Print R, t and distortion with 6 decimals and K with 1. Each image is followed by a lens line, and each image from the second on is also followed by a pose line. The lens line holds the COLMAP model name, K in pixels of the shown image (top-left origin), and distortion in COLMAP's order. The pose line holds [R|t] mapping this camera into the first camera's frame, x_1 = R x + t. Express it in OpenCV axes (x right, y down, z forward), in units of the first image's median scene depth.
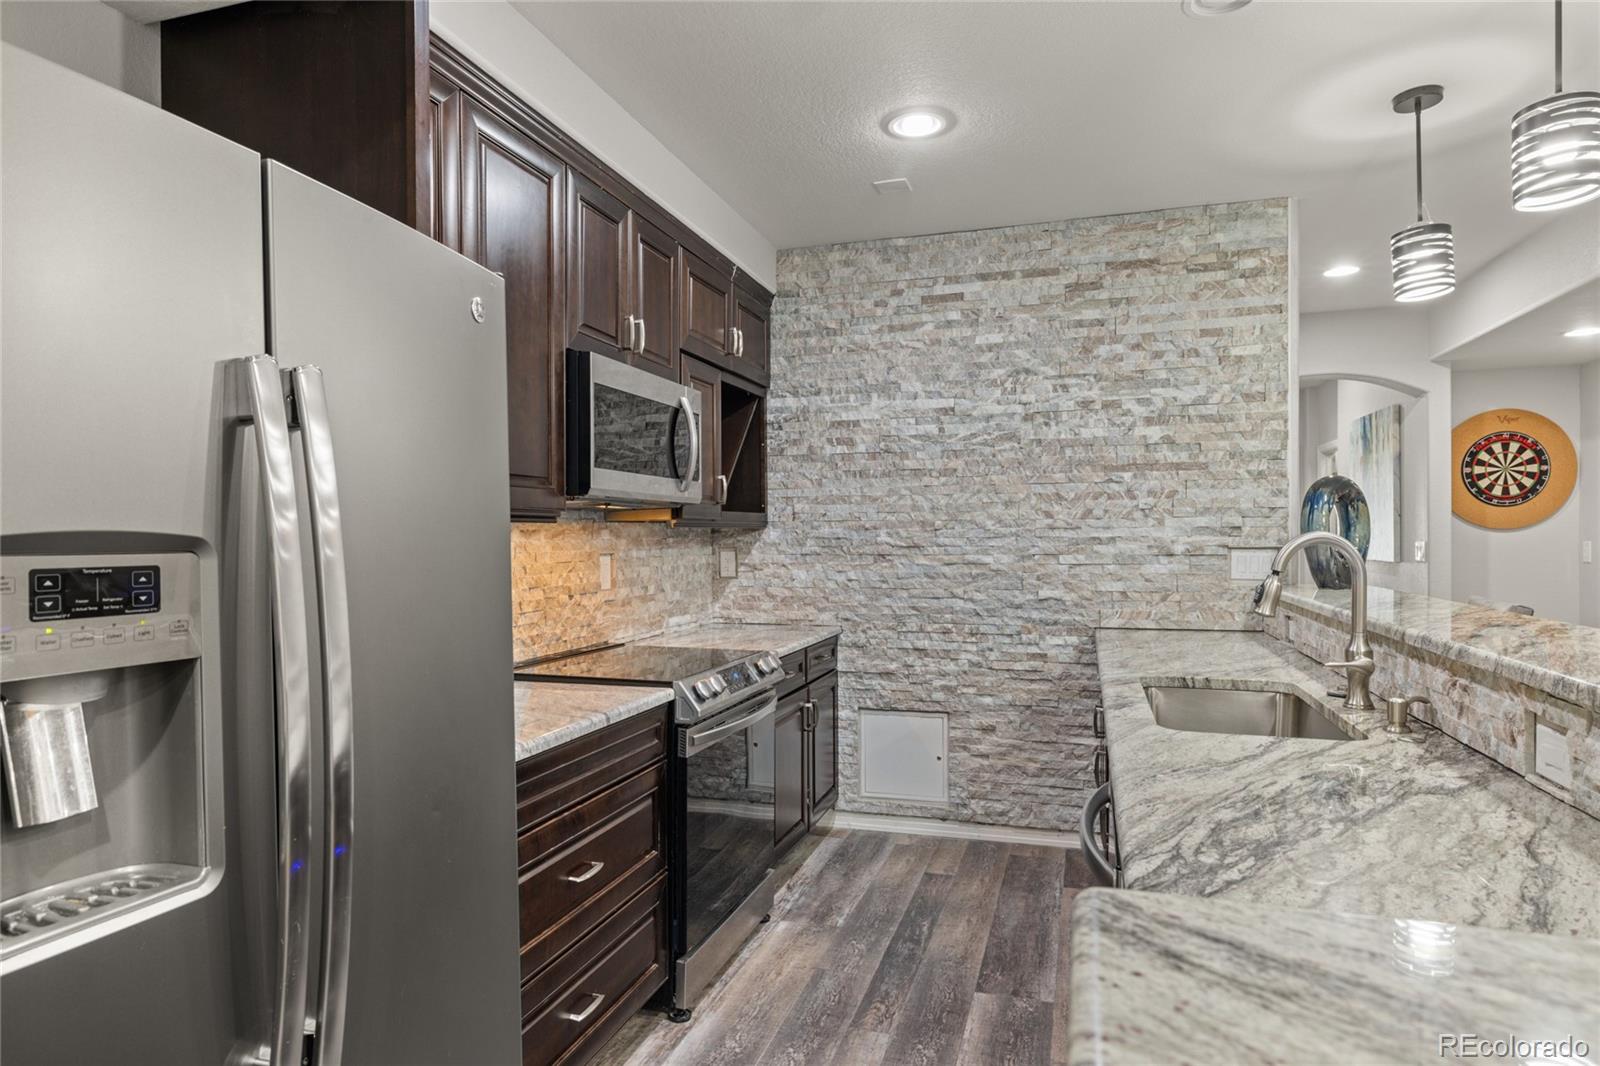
lens RADIAL K [[913.8, 0, 800.4], [0, 913.8, 535.3], [0, 0, 1]] dist [0.001424, -0.000307]
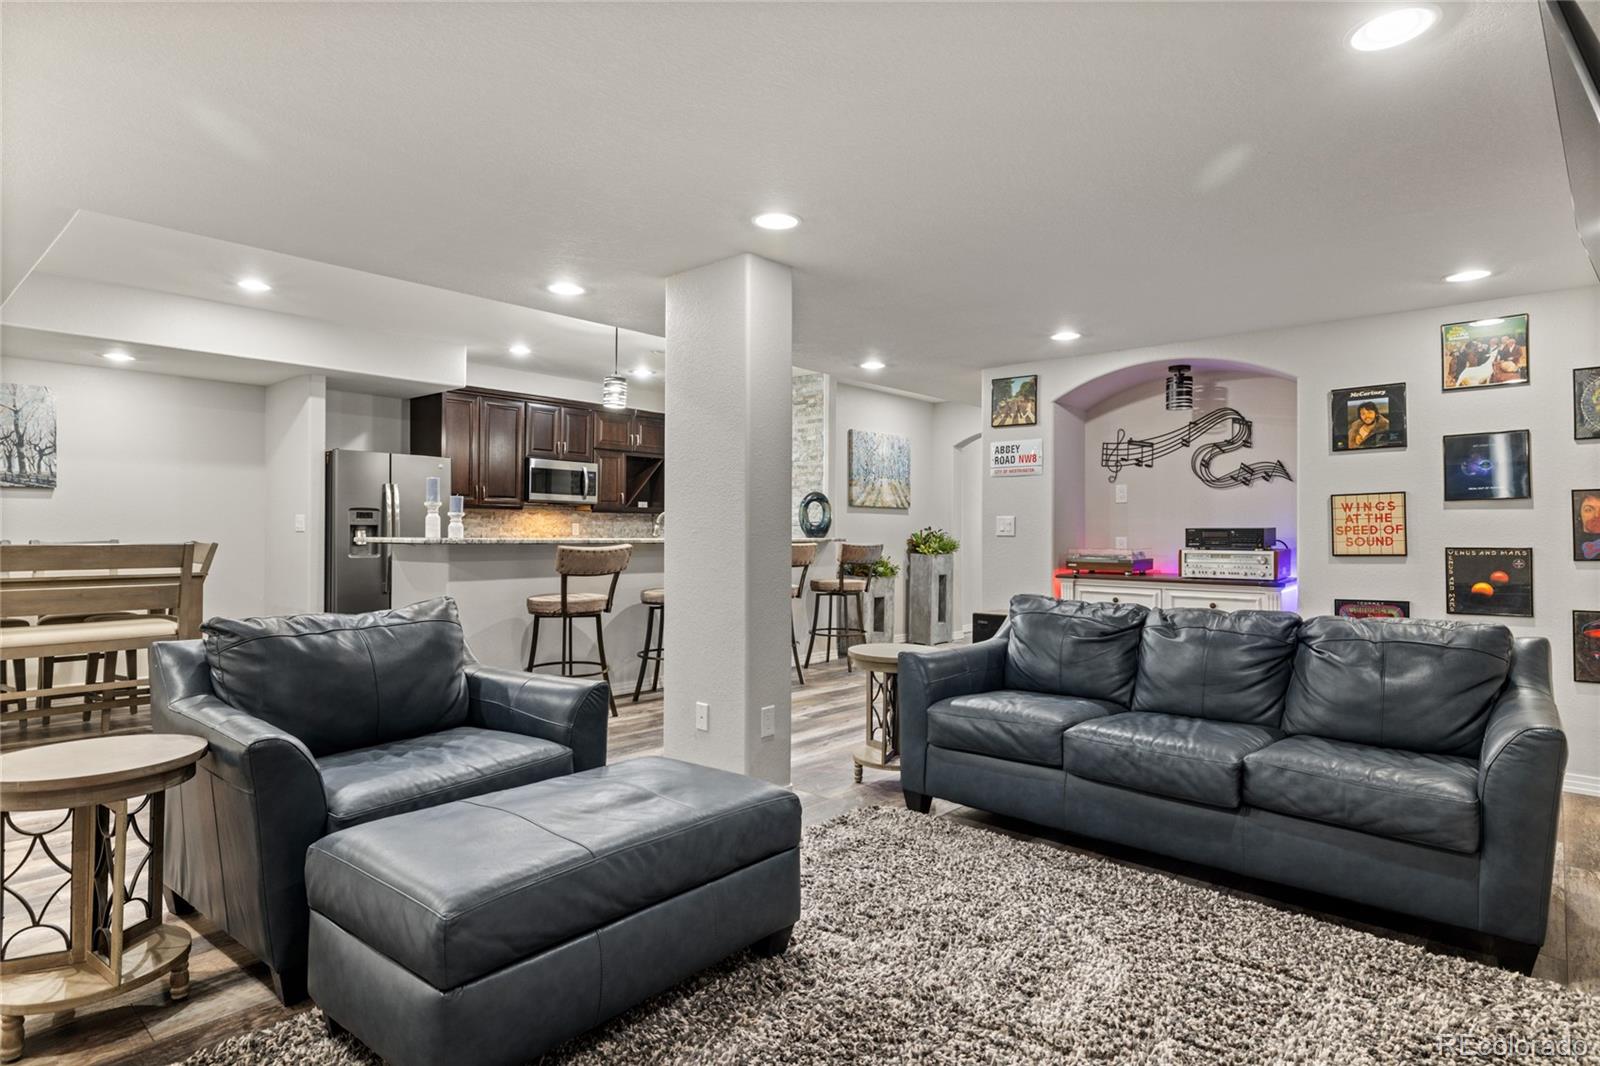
lens RADIAL K [[862.5, 0, 807.5], [0, 862.5, 529.4], [0, 0, 1]] dist [0.004384, 0.000147]
pose [[0.911509, 0.008357, -0.411196, 1.395799], [-0.010144, 0.999946, -0.002164, 0.037822], [0.411156, 0.006143, 0.911544, -1.026569]]
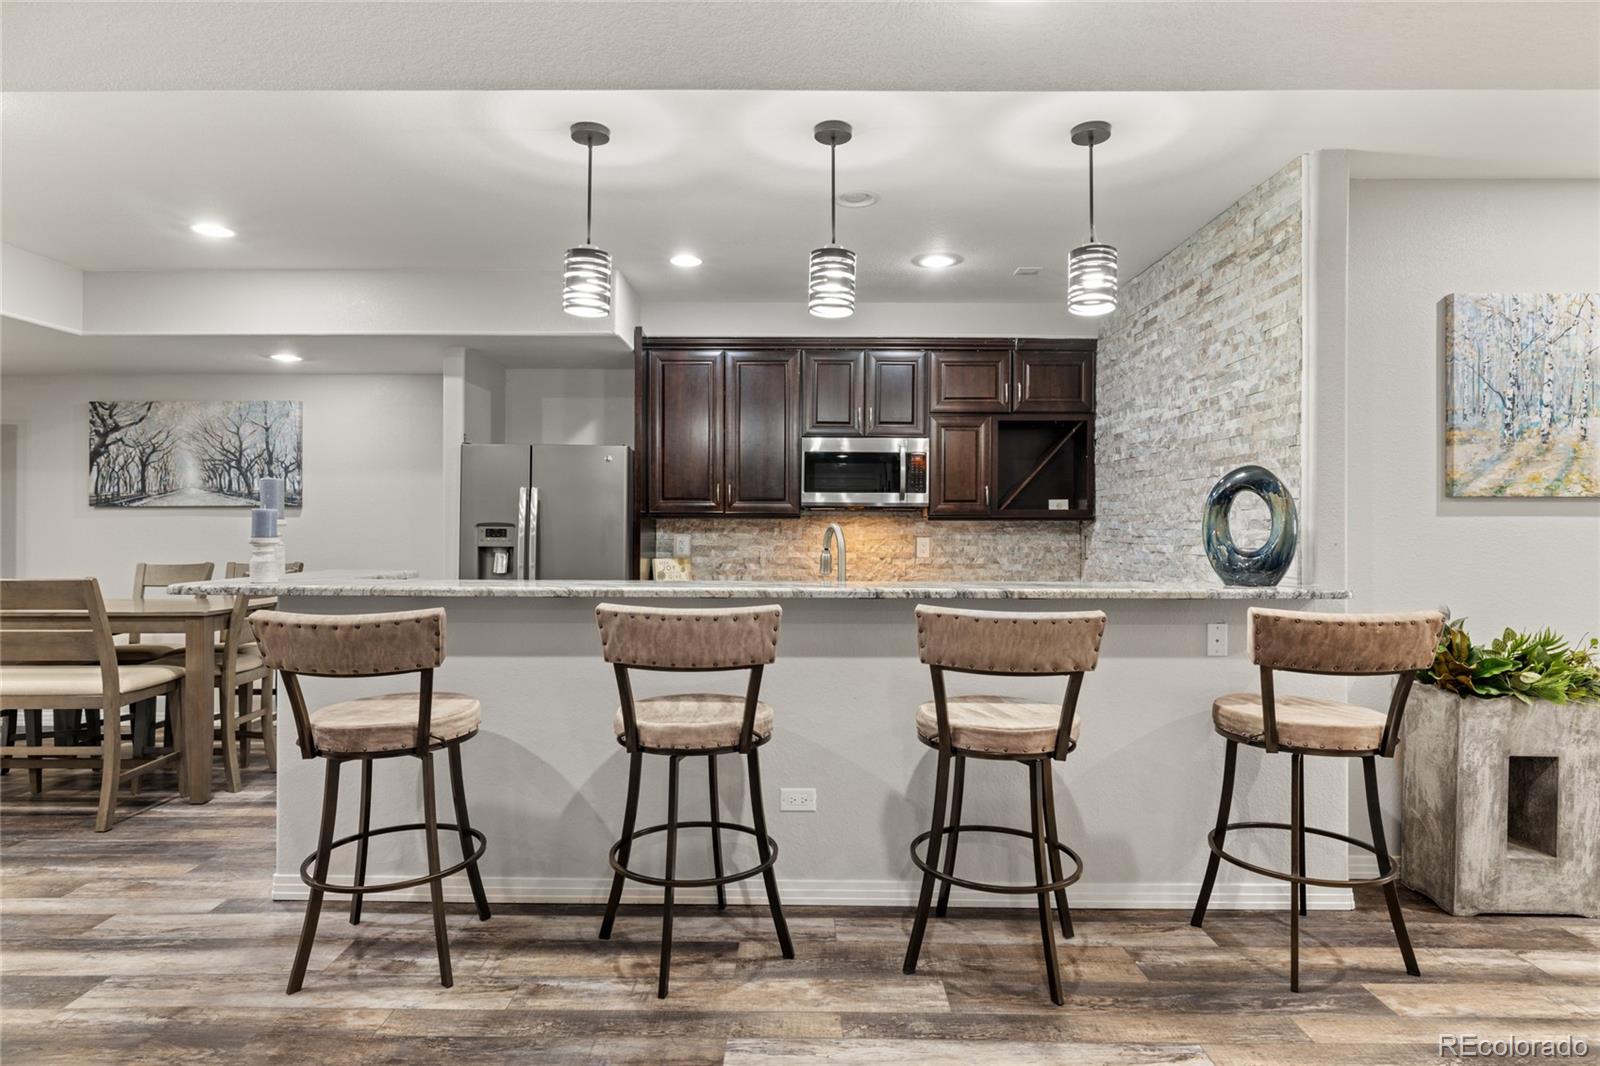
lens RADIAL K [[913.8, 0, 784.4], [0, 913.8, 529.4], [0, 0, 1]] dist [0.001424, -0.000307]
pose [[0.279470, 0.007973, -0.960121, 1.249066], [-0.005010, 0.999964, 0.006845, -0.002913], [0.960141, 0.002897, 0.279500, 0.253549]]
